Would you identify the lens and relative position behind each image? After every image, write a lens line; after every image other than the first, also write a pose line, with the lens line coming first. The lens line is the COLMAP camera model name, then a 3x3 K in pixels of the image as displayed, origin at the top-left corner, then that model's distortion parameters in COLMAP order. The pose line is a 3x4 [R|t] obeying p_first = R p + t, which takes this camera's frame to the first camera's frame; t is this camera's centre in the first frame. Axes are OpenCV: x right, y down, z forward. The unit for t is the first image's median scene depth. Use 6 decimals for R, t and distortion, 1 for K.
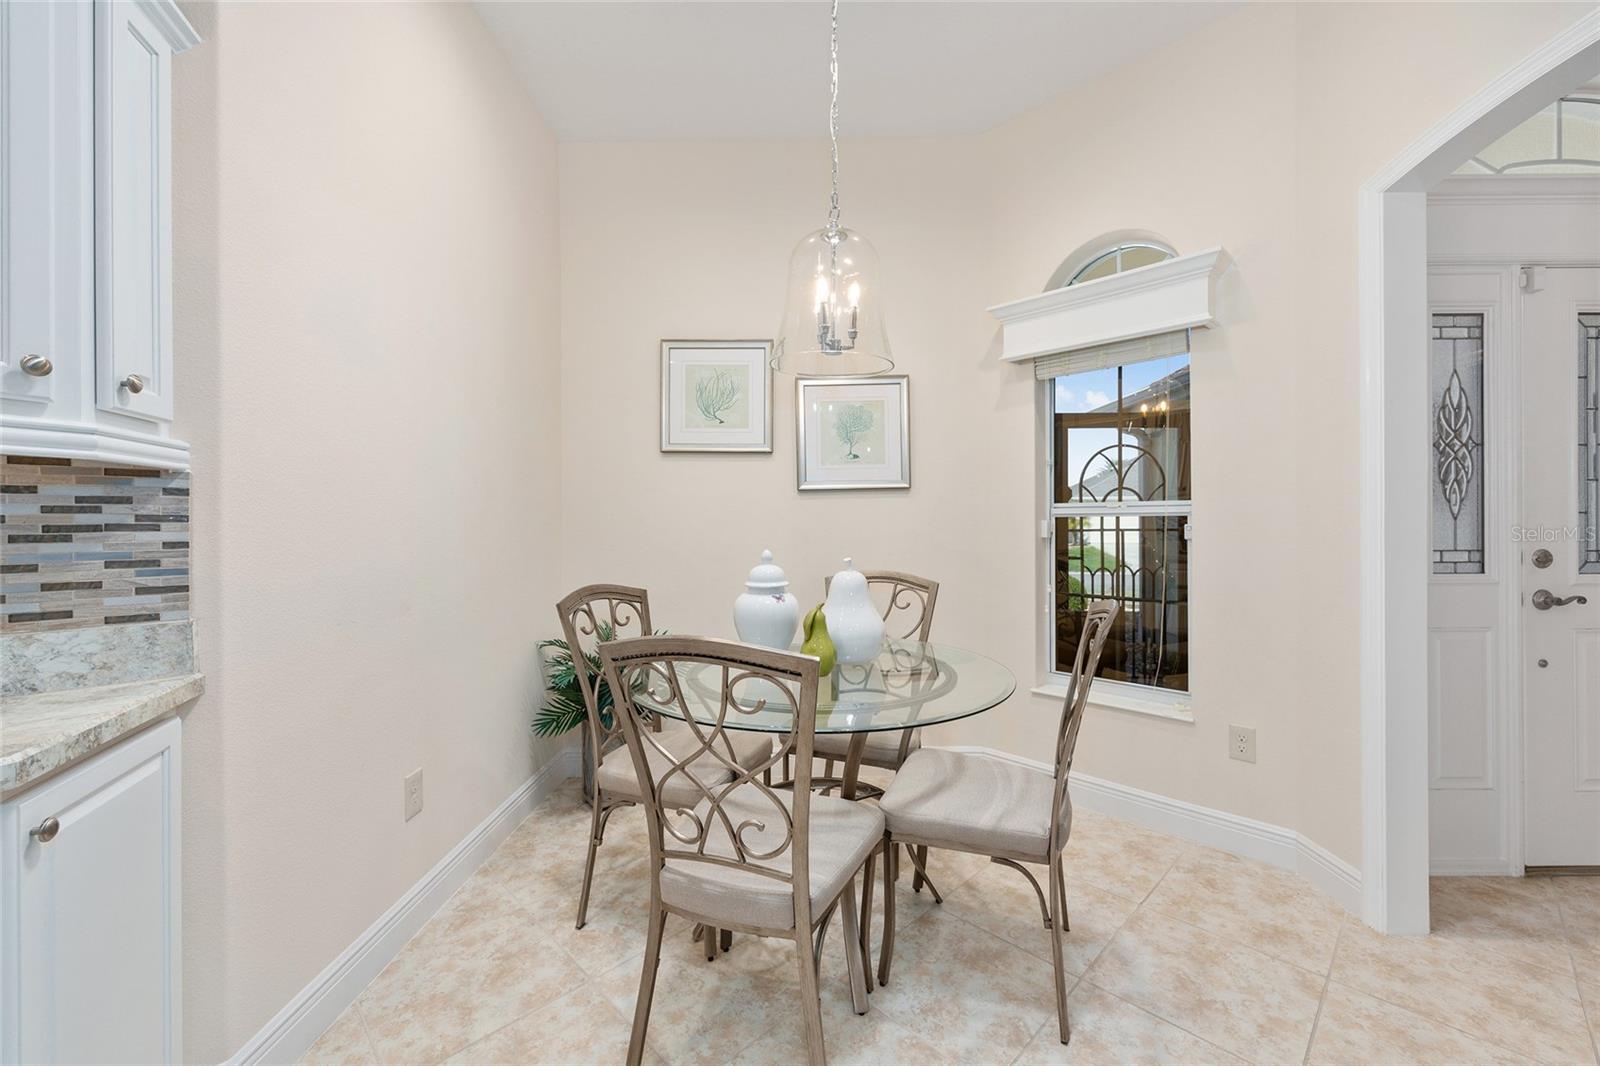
lens RADIAL K [[642.7, 0, 804.4], [0, 642.7, 522.5], [0, 0, 1]] dist [-0.002779, 0.001765]
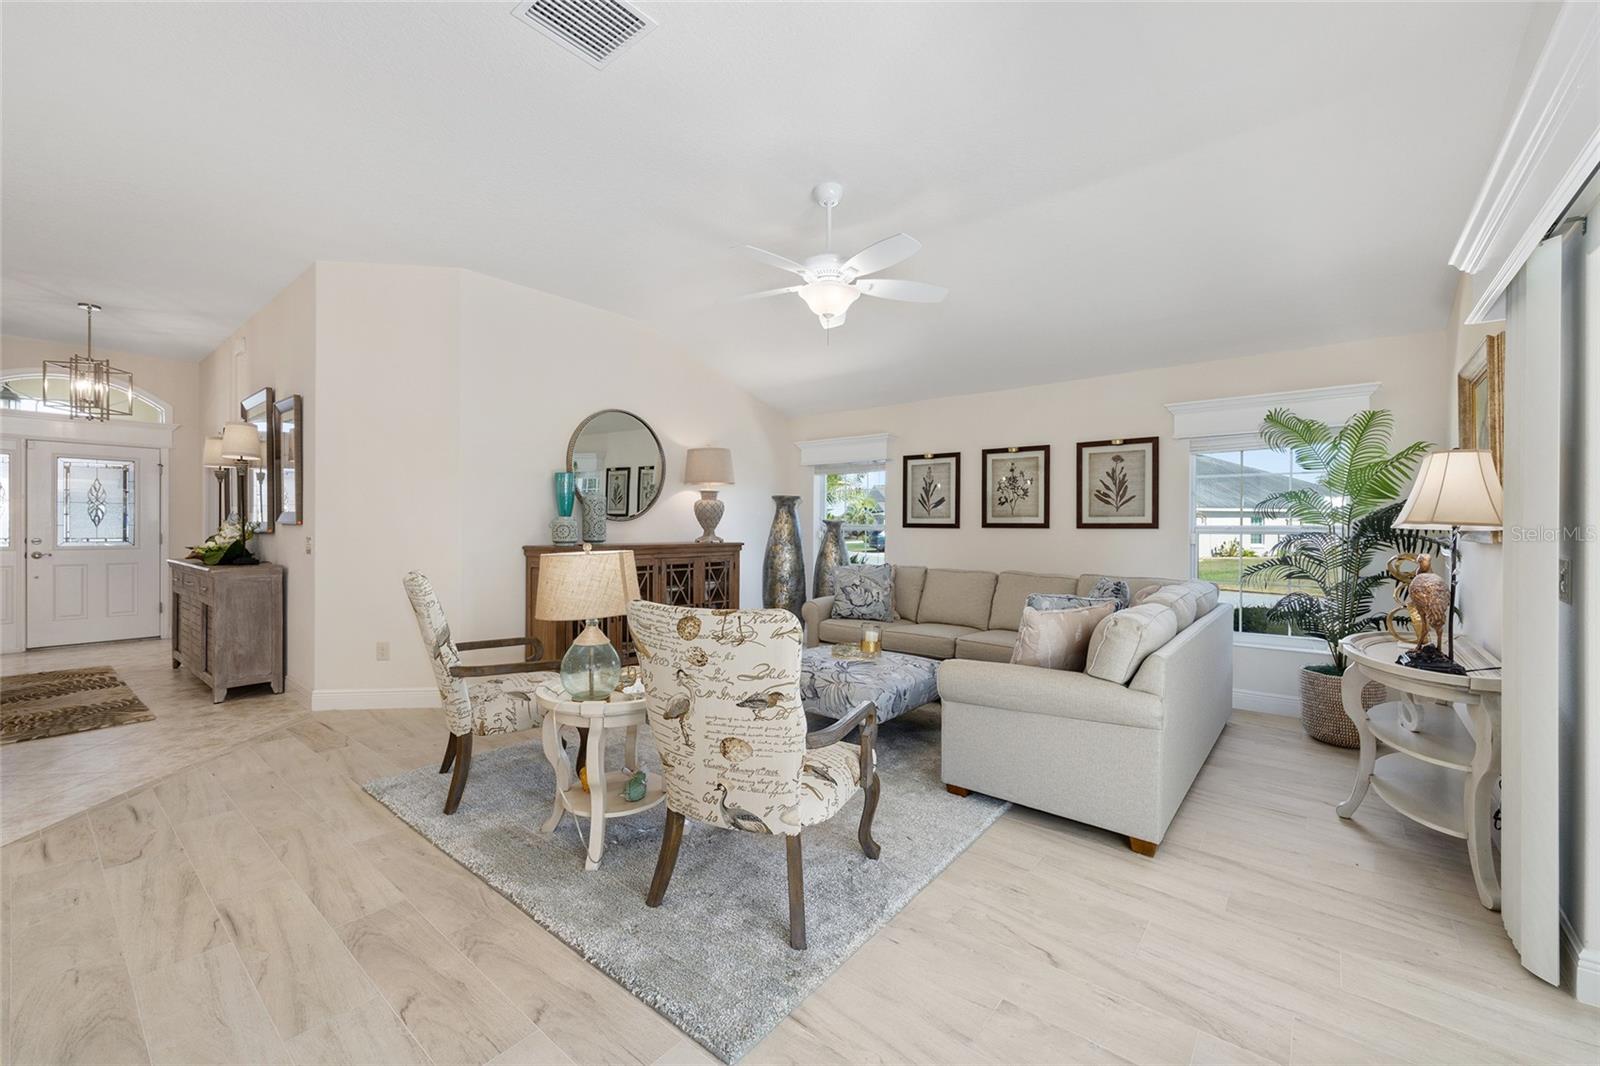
lens RADIAL K [[642.7, 0, 801.5], [0, 642.7, 526.3], [0, 0, 1]] dist [-0.002779, 0.001765]
pose [[0.628102, 0.006252, 0.778106, 1.876840], [-0.007680, 0.999969, -0.001836, -0.055906], [-0.778093, -0.004823, 0.628131, -6.208017]]
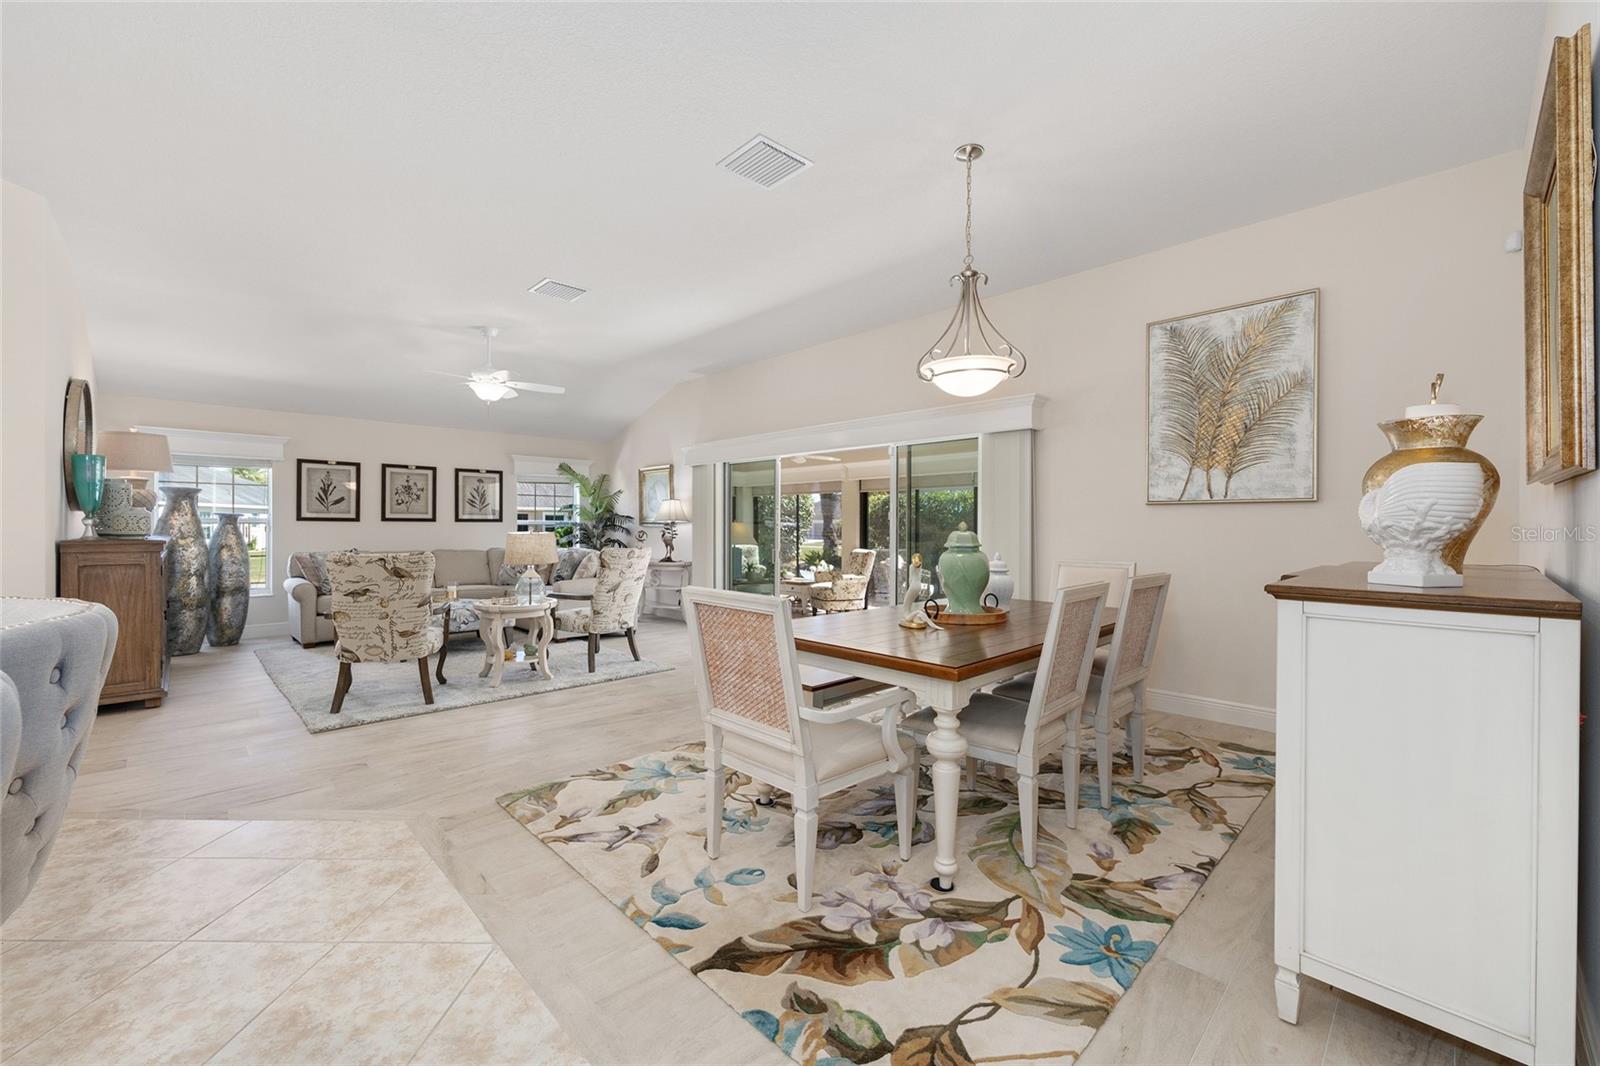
lens RADIAL K [[642.7, 0, 804.0], [0, 642.7, 525.0], [0, 0, 1]] dist [-0.002779, 0.001765]
pose [[-0.706895, 0.002539, 0.707314, -1.024094], [-0.000999, 0.999989, -0.004589, -0.001637], [-0.707317, -0.003950, -0.706885, -2.816375]]
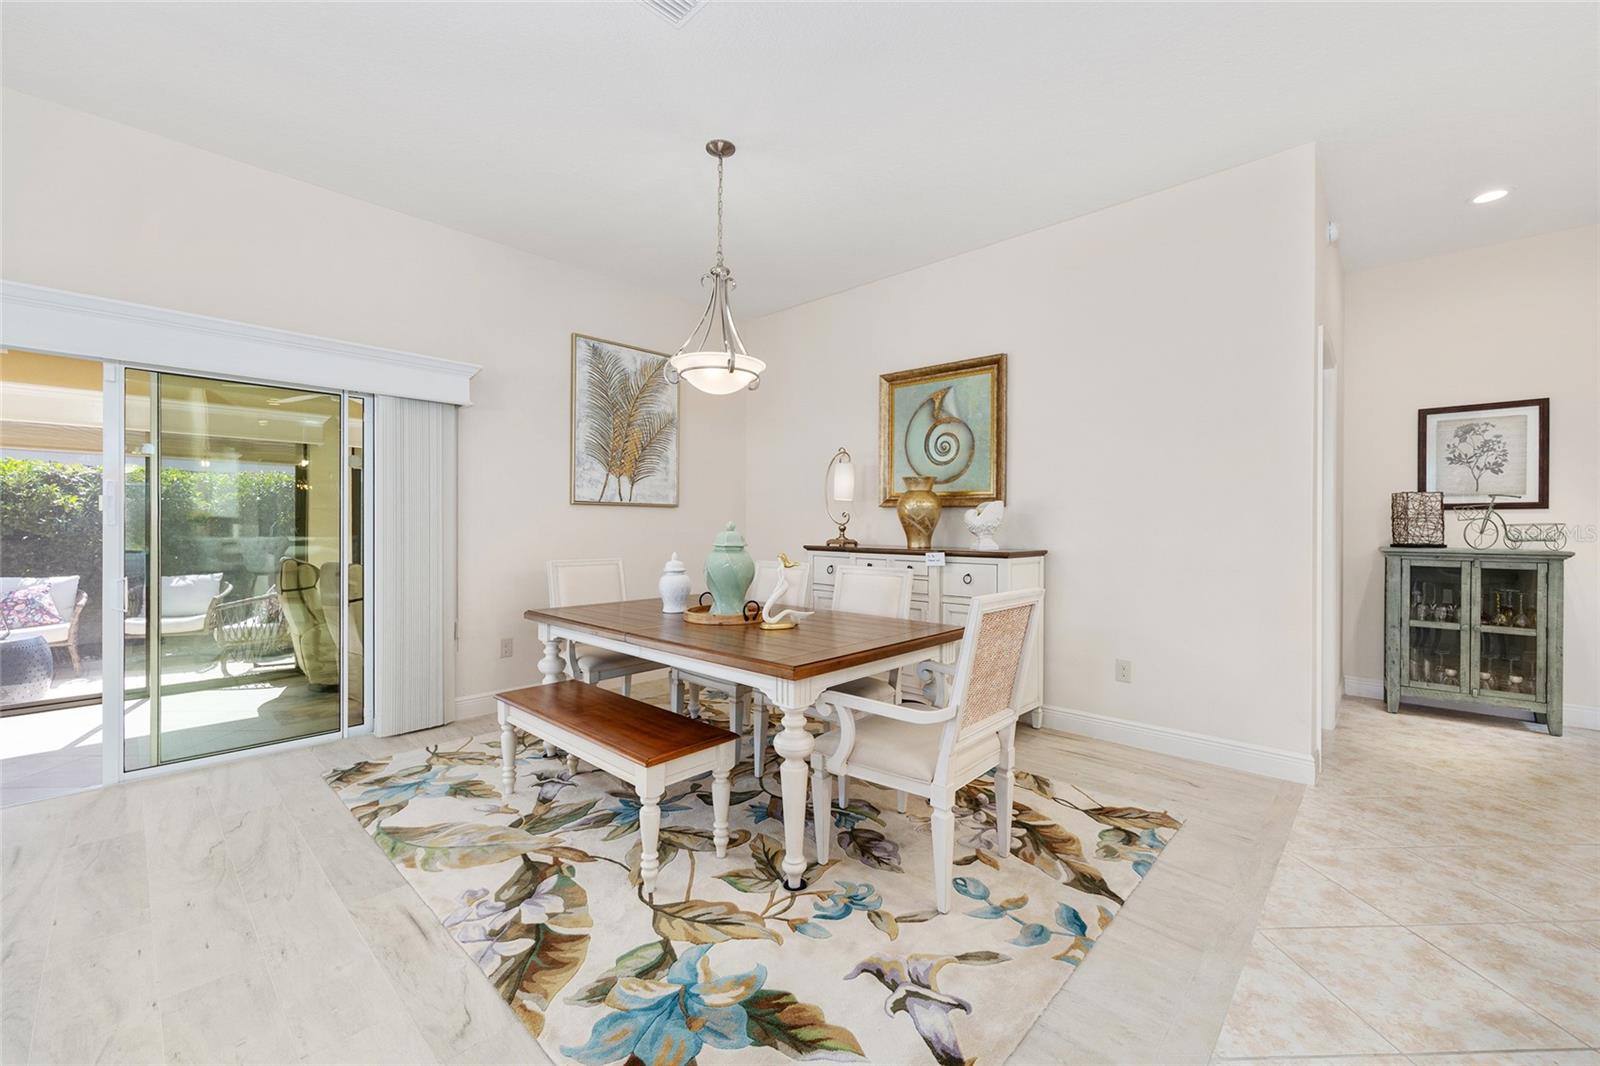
lens RADIAL K [[642.7, 0, 802.8], [0, 642.7, 526.9], [0, 0, 1]] dist [-0.002779, 0.001765]
pose [[-0.676194, 0.005835, -0.736700, 1.956683], [0.001918, 0.999979, 0.006160, -0.020353], [0.736721, 0.002753, -0.676191, -3.132005]]
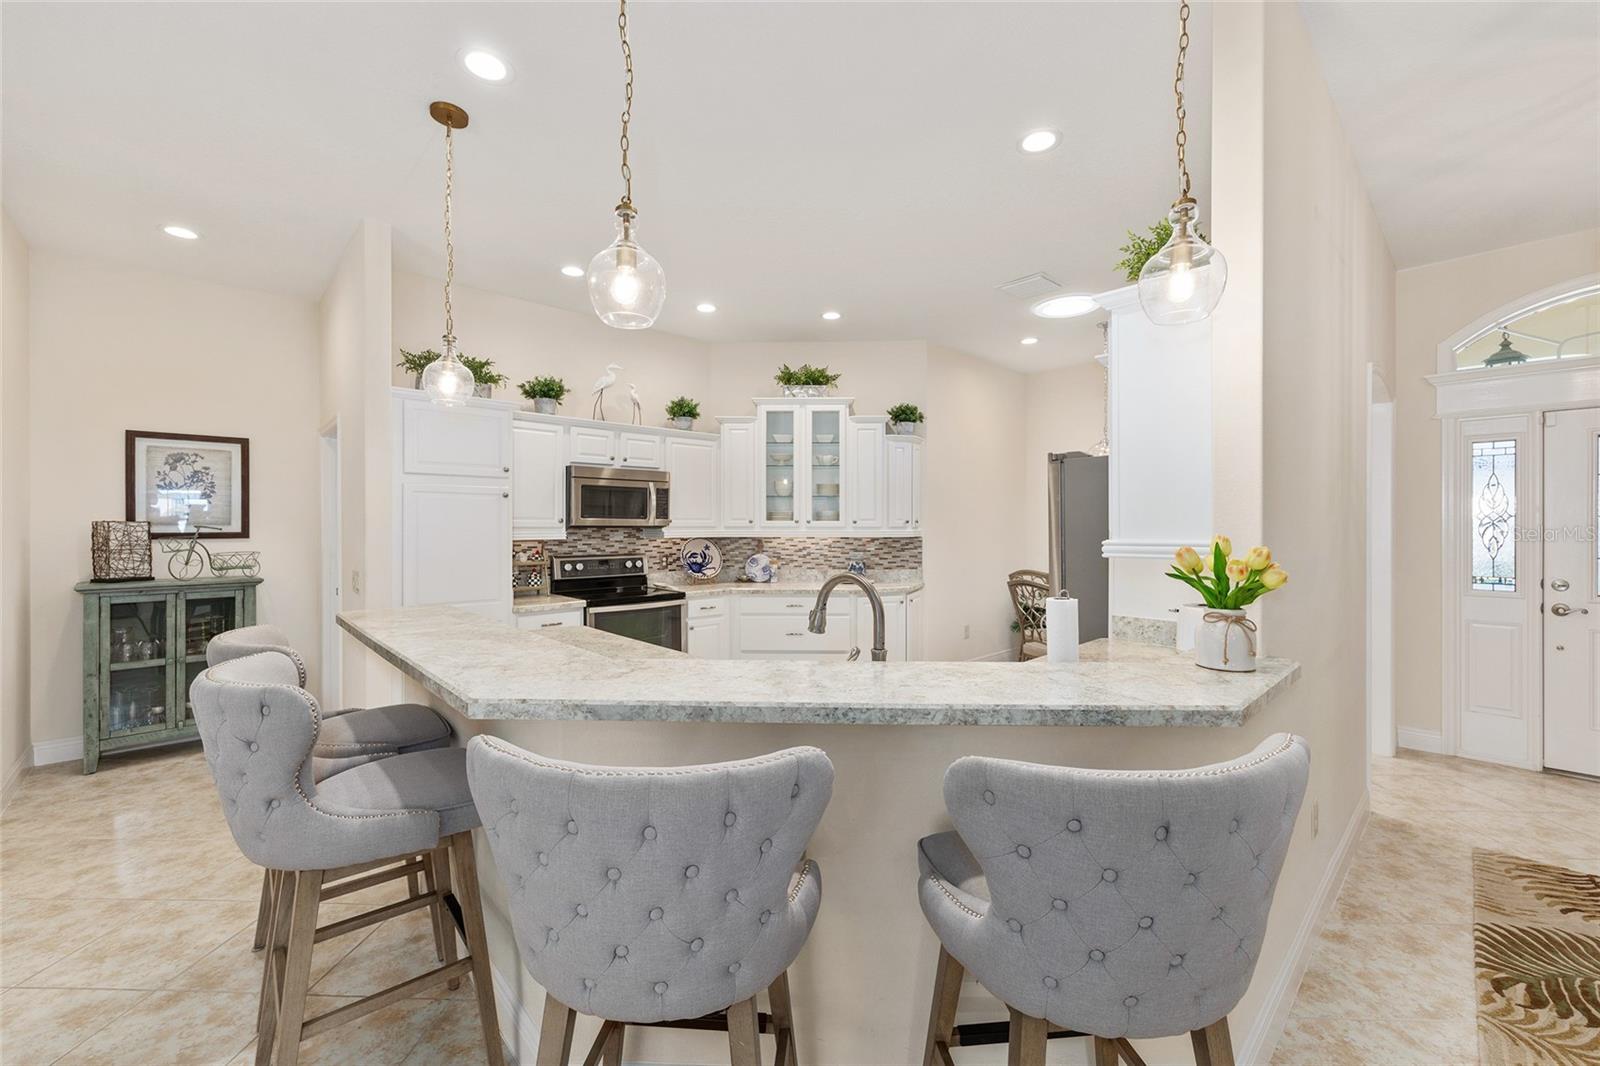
lens RADIAL K [[642.7, 0, 801.4], [0, 642.7, 526.5], [0, 0, 1]] dist [-0.002779, 0.001765]
pose [[0.688567, 0.006024, -0.725148, 1.769586], [-0.002292, 0.999979, 0.006131, -0.179304], [0.725169, -0.002560, 0.688566, -2.783594]]
